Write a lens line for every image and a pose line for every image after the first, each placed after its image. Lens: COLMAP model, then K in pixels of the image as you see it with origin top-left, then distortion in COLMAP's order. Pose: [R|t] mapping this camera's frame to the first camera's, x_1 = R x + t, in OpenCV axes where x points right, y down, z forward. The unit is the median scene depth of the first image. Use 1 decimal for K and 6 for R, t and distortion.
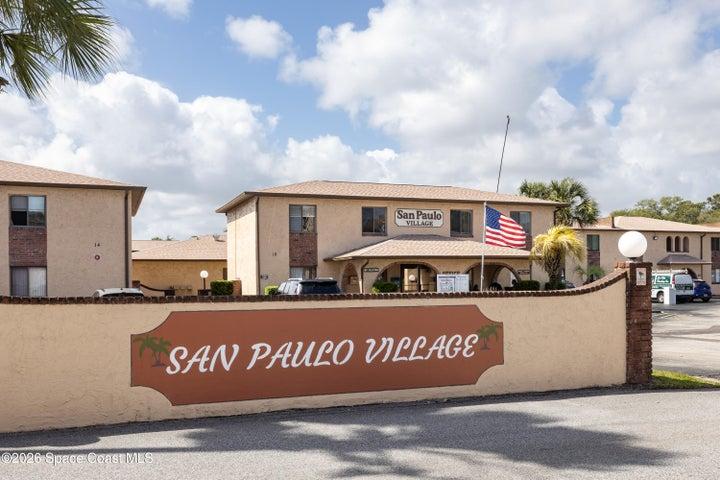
lens RADIAL K [[602.0, 0, 360.0], [0, 602.0, 240.0], [0, 0, 1]] dist [-0.007397, -0.001137]
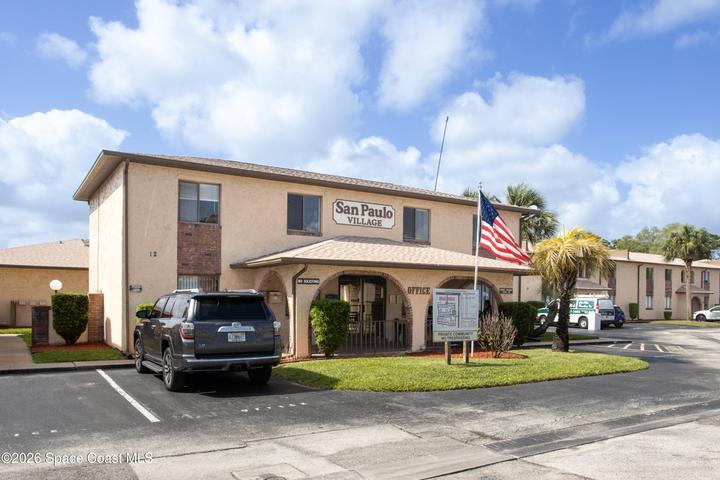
lens RADIAL K [[522.3, 0, 359.4], [0, 522.3, 292.3], [0, 0, 1]] dist [0.002051, 0.001698]
pose [[0.977643, 0.024134, 0.208881, -0.039543], [-0.034775, 0.998269, 0.047421, 0.028973], [-0.207375, -0.053624, 0.976791, 0.382489]]
